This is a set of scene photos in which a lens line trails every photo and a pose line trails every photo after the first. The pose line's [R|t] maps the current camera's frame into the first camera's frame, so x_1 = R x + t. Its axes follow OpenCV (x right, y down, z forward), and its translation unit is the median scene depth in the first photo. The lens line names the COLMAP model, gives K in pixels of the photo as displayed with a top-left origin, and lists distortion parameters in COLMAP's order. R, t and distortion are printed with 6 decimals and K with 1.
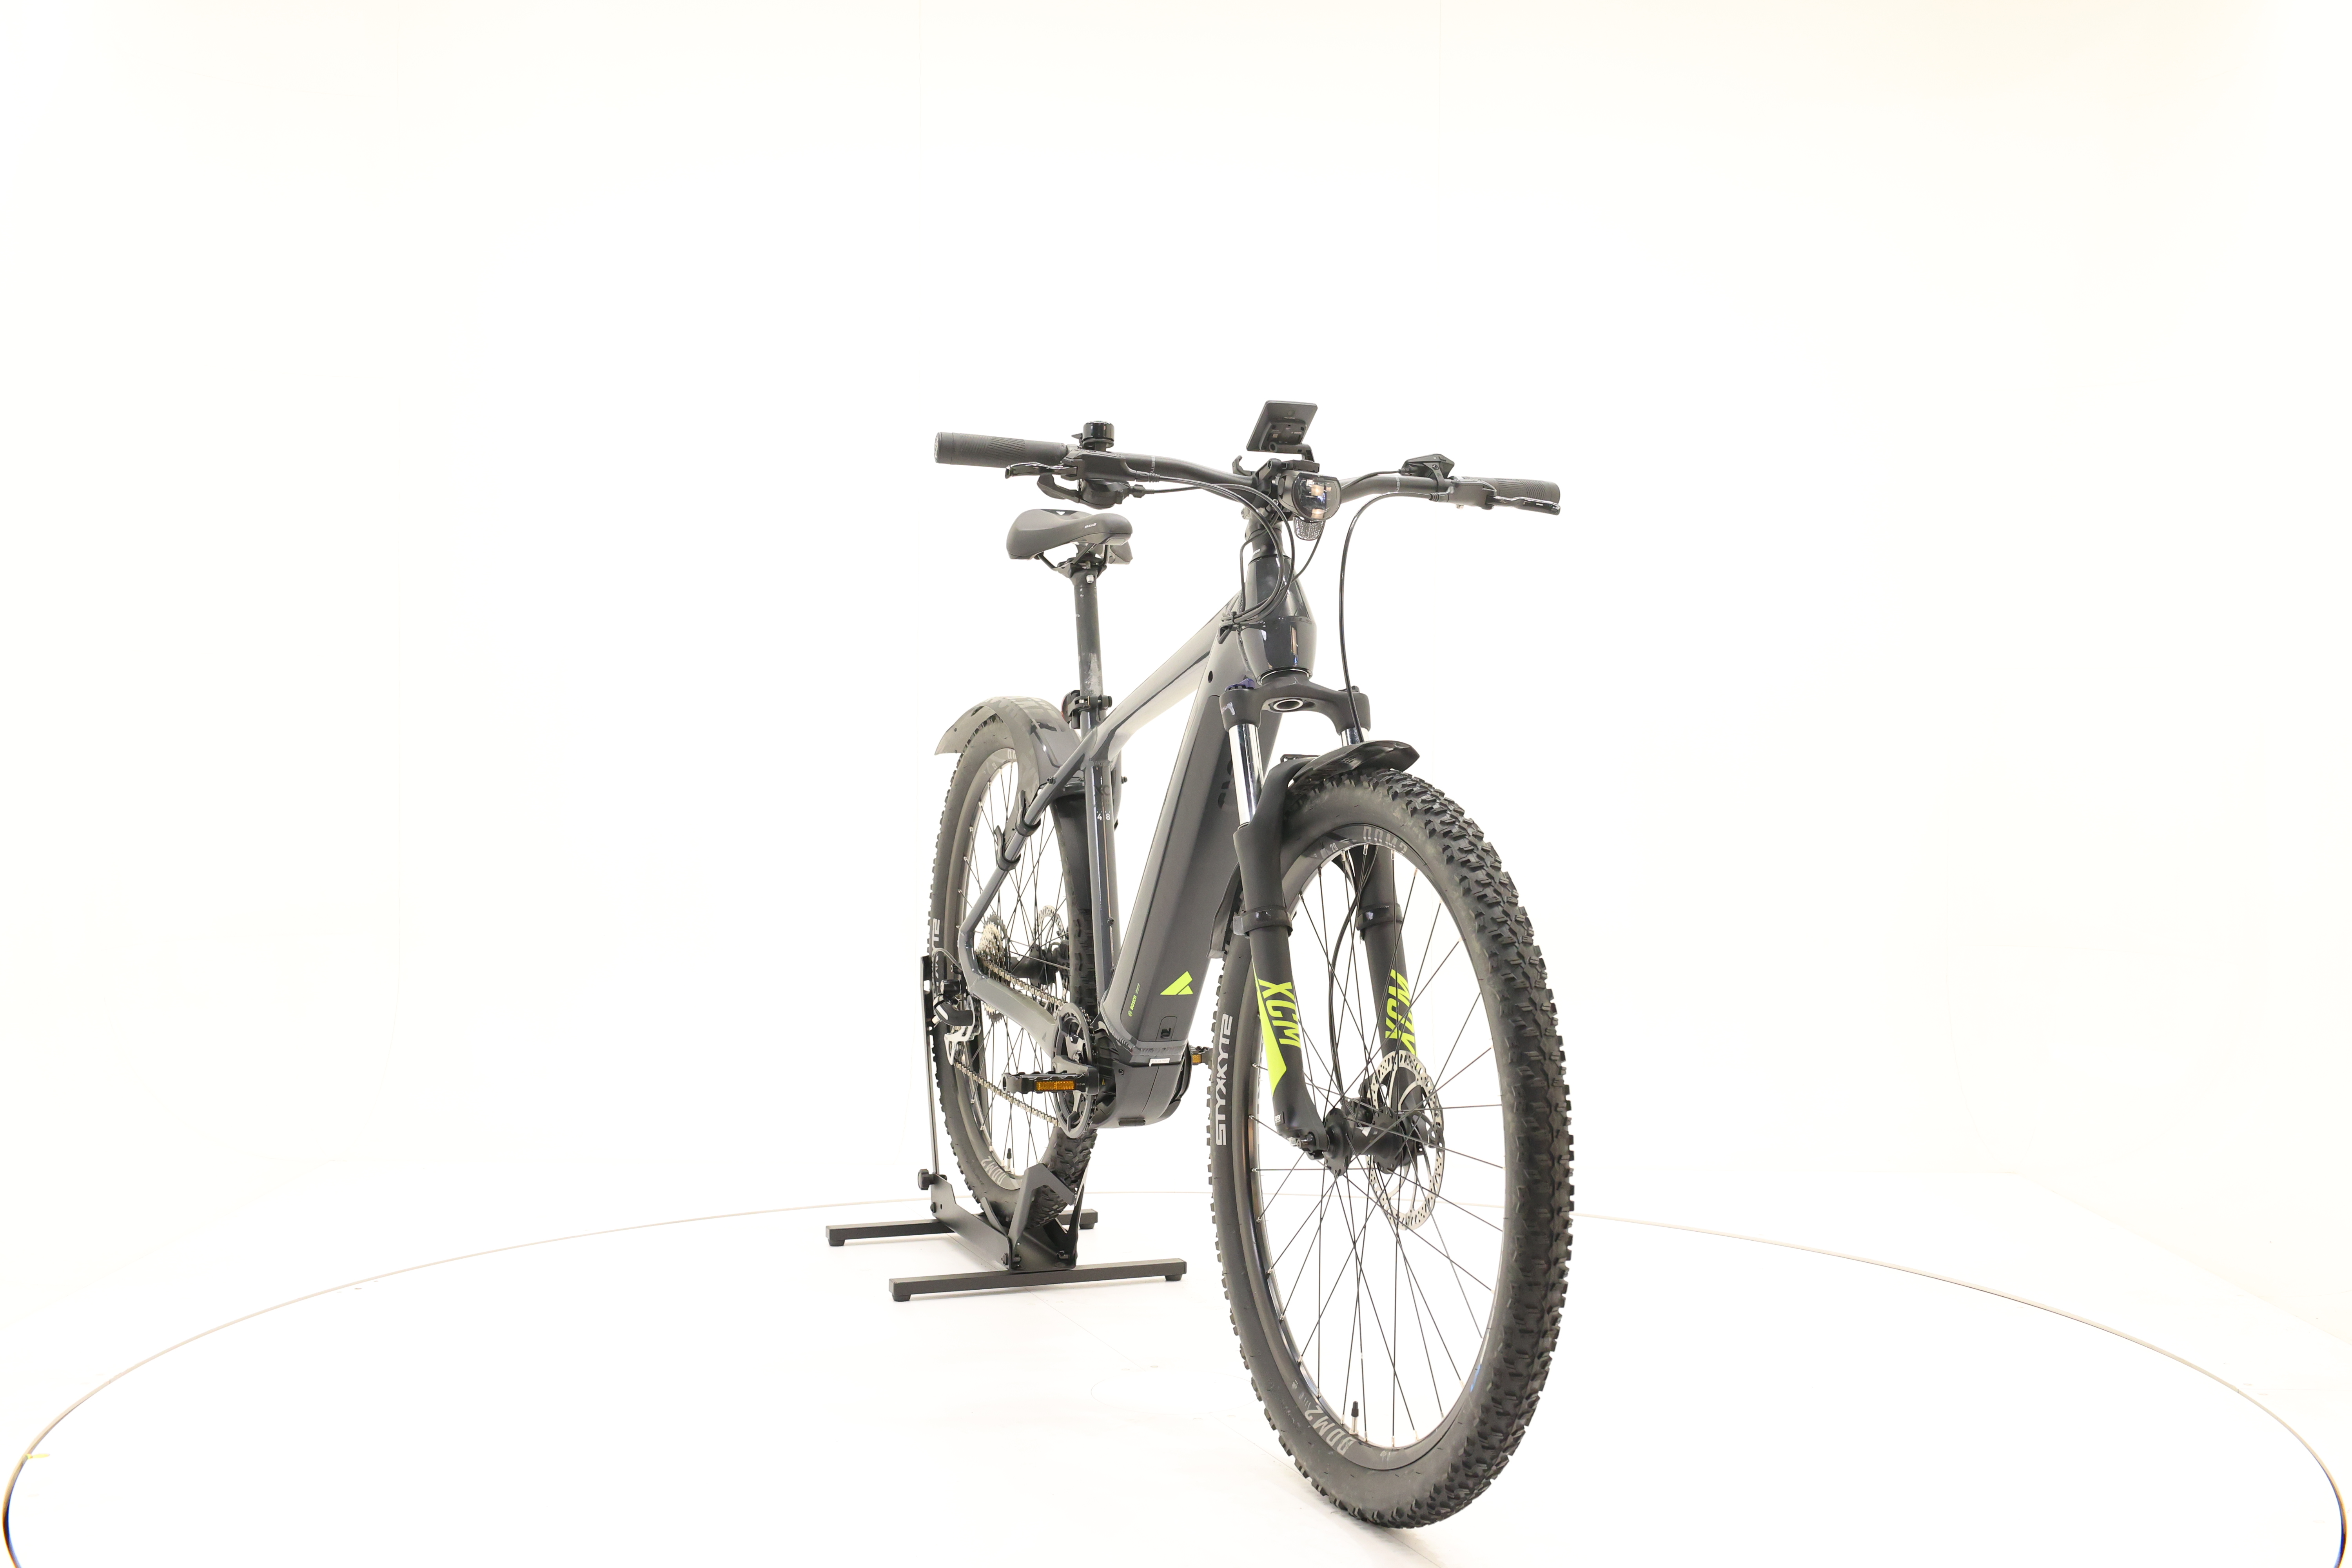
lens RADIAL K [[2524.6, 0, 1177.6], [0, 2524.6, 732.9], [0, 0, 1]] dist [-0.015822, 0.021196]
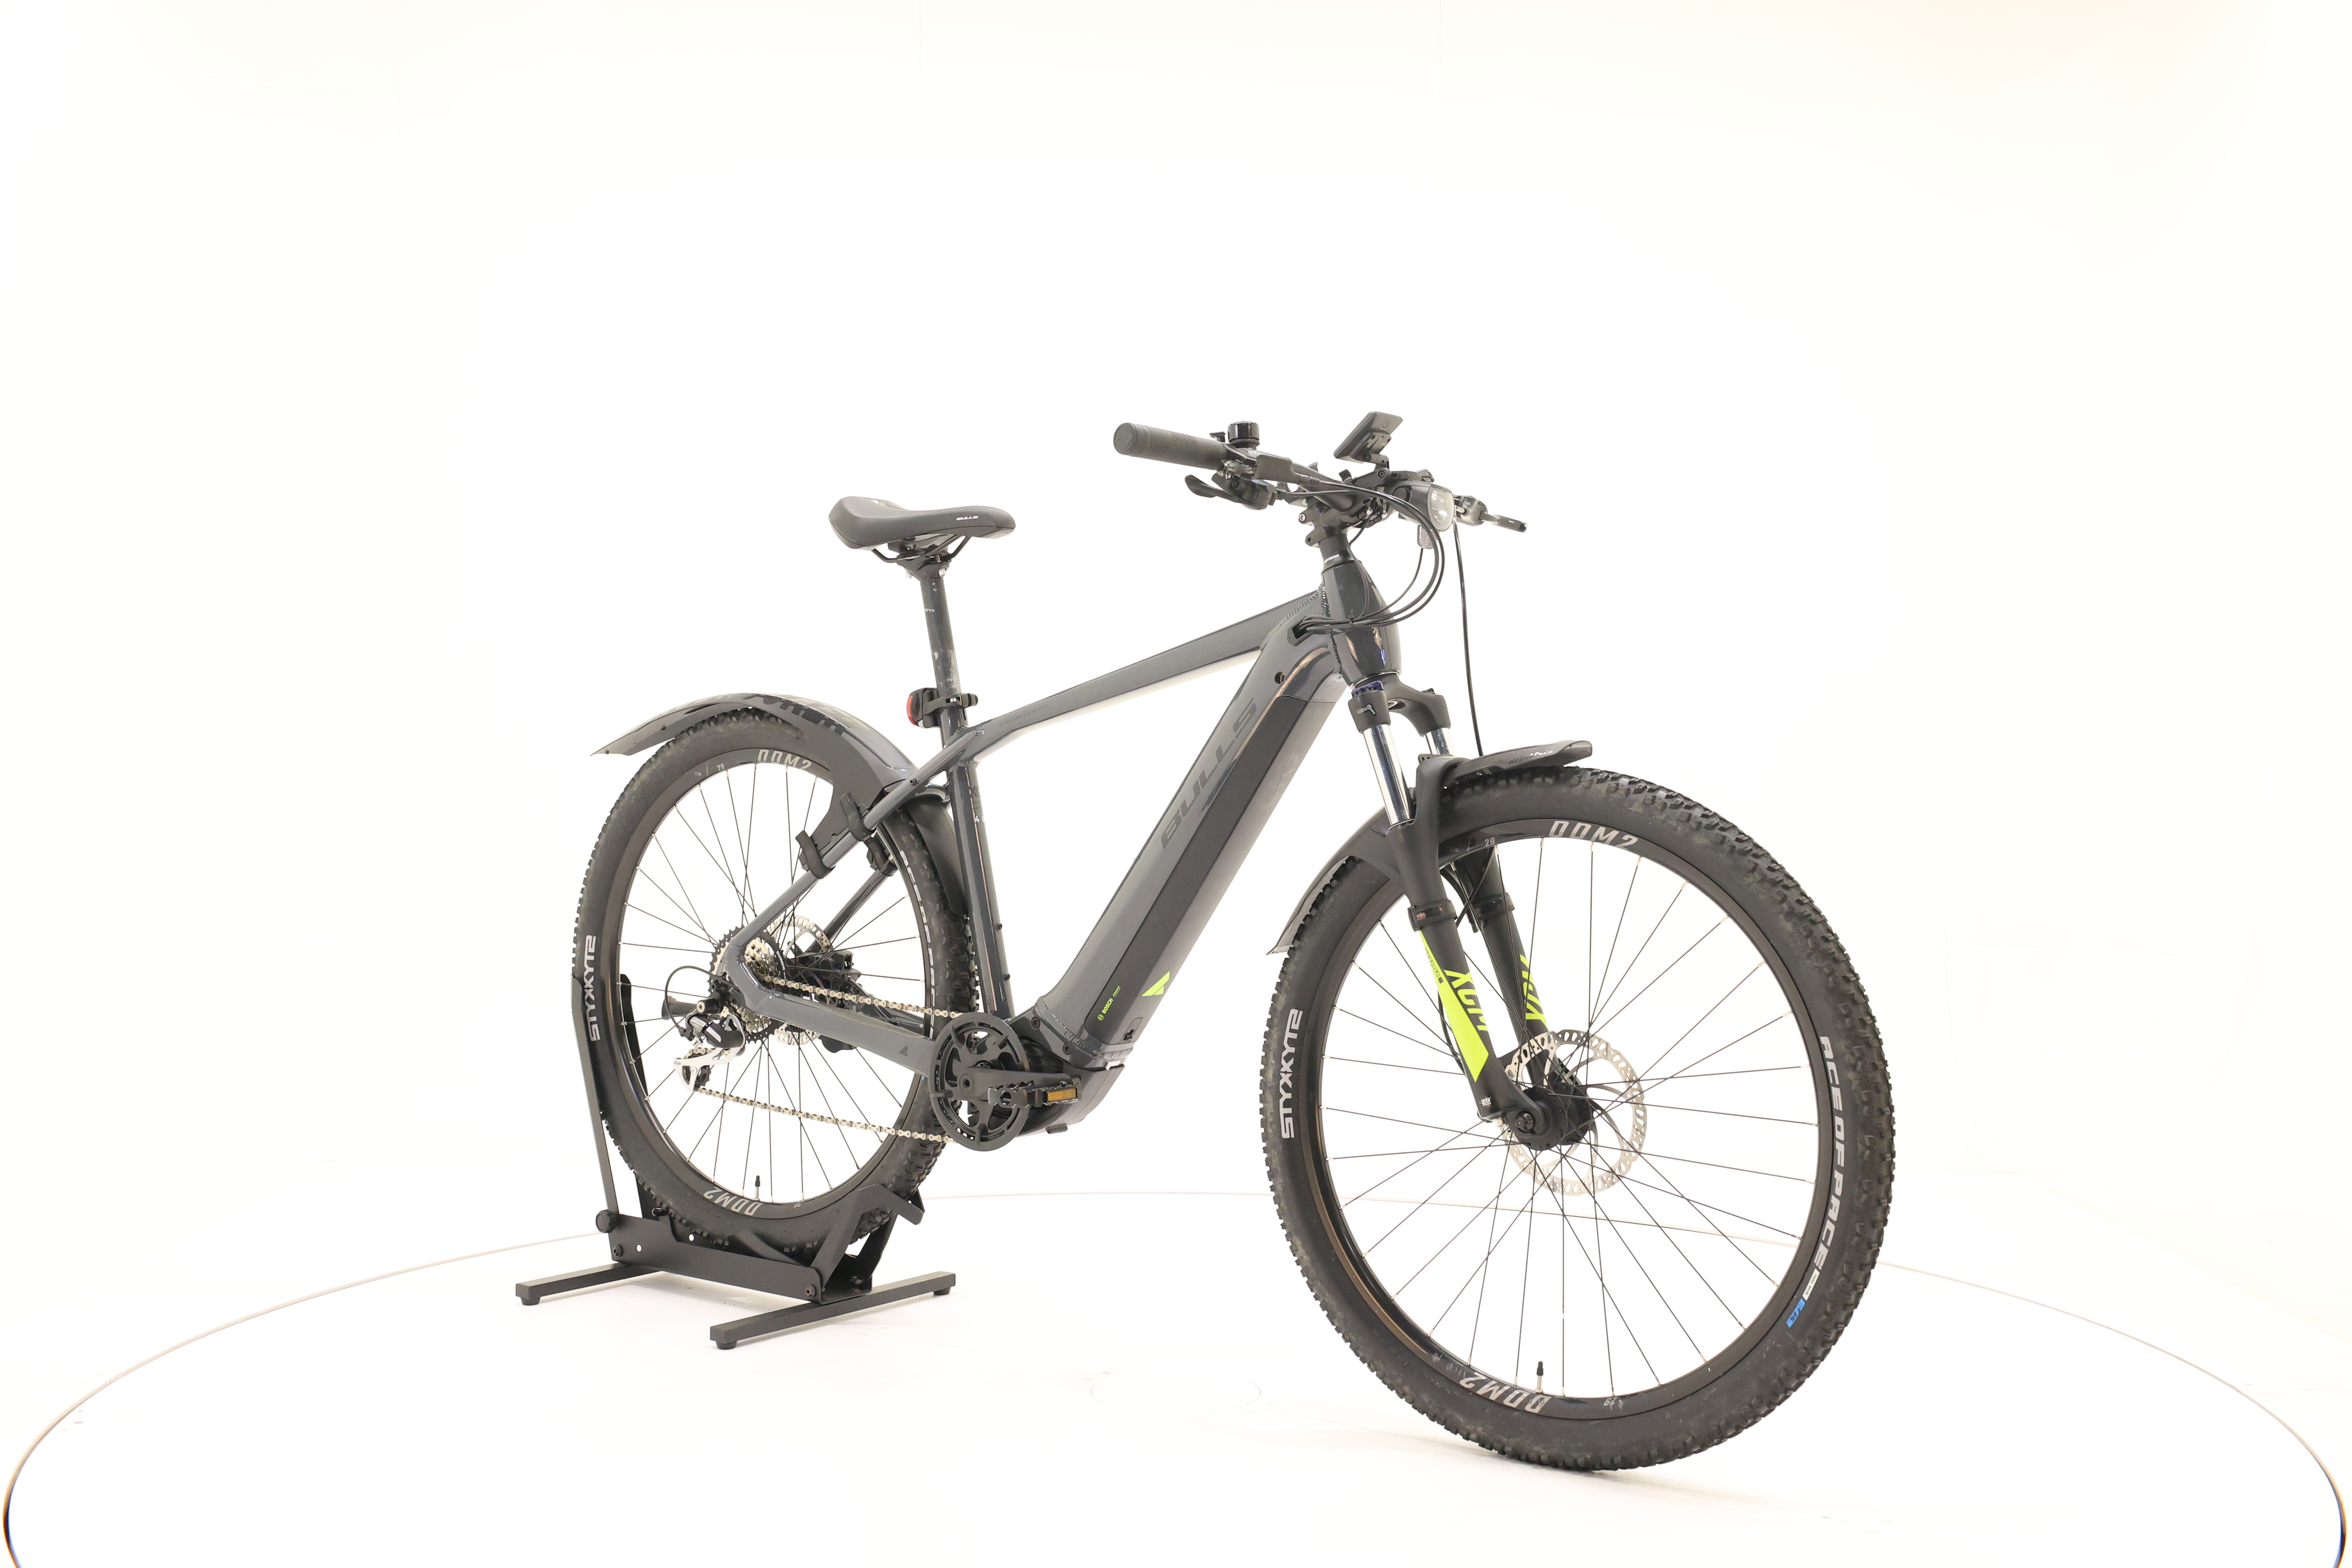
lens RADIAL K [[2524.6, 0, 1177.6], [0, 2524.6, 732.9], [0, 0, 1]] dist [-0.015822, 0.021196]
pose [[0.846472, -0.000417, 0.532433, -0.562370], [-0.000627, 0.999998, 0.001780, -0.001823], [-0.532433, -0.001840, 0.846470, 0.162765]]
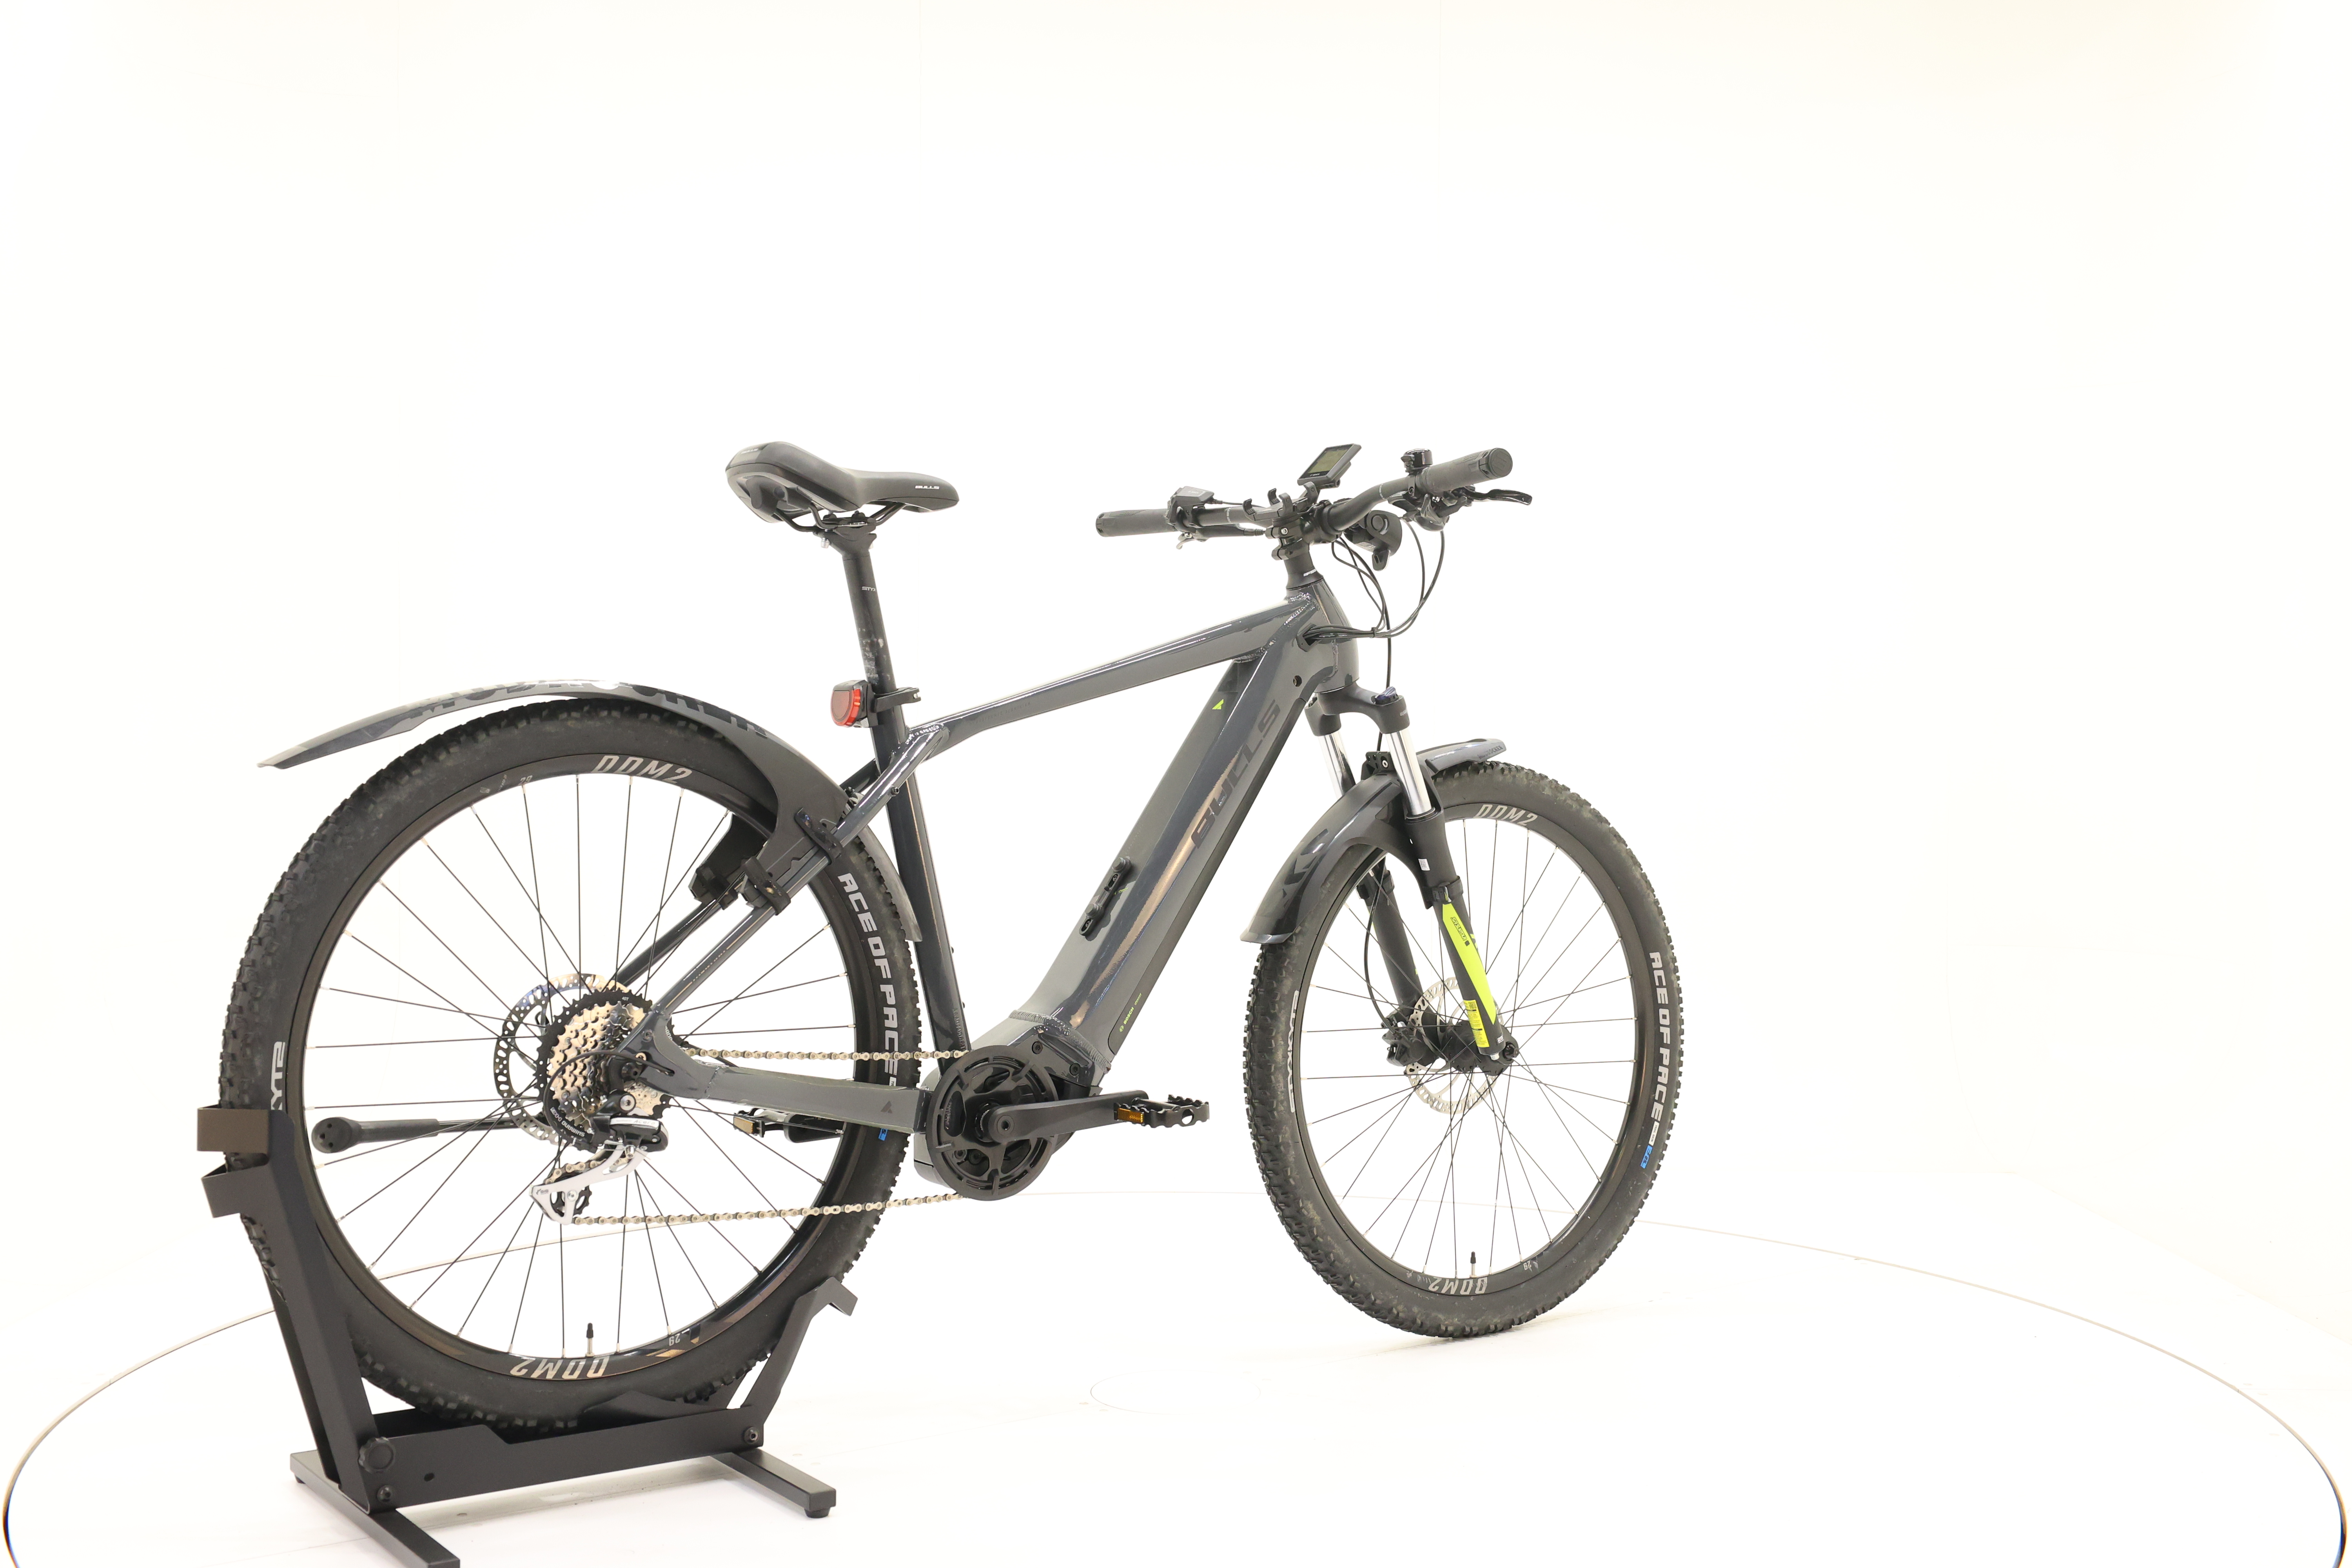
lens RADIAL K [[2524.6, 0, 1177.6], [0, 2524.6, 732.9], [0, 0, 1]] dist [-0.015822, 0.021196]
pose [[-0.255986, -0.004773, 0.966669, -1.021096], [-0.003946, 0.999985, 0.003892, -0.004062], [-0.966672, -0.002818, -0.256001, 1.327690]]
